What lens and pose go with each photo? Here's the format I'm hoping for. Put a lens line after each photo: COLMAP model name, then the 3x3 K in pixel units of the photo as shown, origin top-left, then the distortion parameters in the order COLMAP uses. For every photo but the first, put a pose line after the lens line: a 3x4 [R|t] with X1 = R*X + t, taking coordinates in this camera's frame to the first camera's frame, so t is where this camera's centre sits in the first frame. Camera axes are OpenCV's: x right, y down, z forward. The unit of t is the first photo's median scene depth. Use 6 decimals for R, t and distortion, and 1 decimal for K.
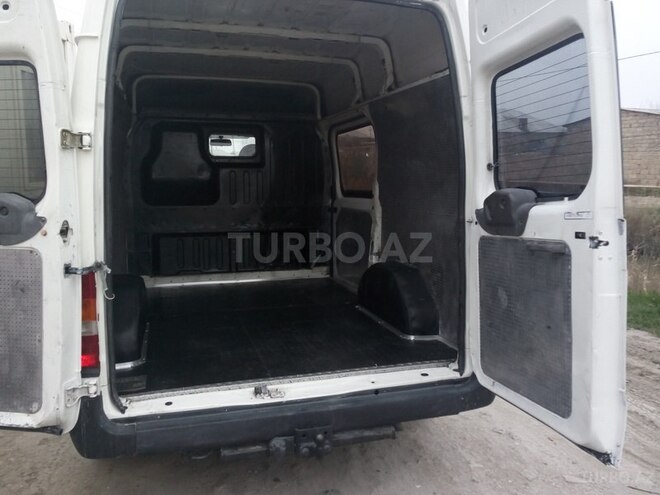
lens RADIAL K [[540.5, 0, 321.4], [0, 540.5, 233.1], [0, 0, 1]] dist [0.069676, -0.090177]
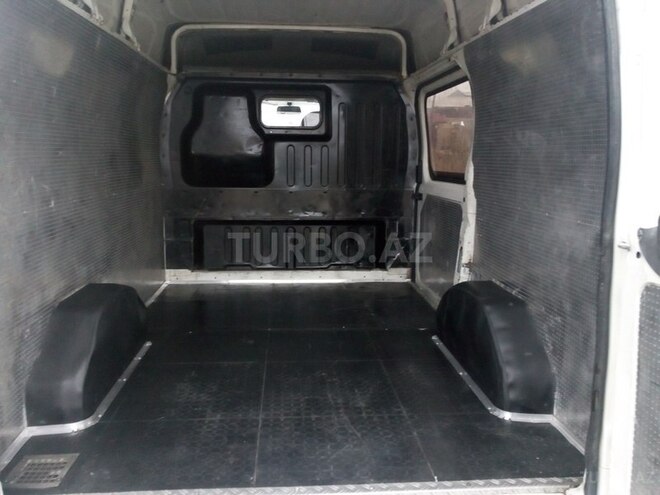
lens RADIAL K [[540.5, 0, 321.4], [0, 540.5, 233.1], [0, 0, 1]] dist [0.069676, -0.090177]
pose [[0.978016, 0.041910, -0.204275, 0.050965], [-0.031705, 0.998092, 0.052978, -0.029622], [0.206106, -0.045336, 0.977479, 0.230057]]
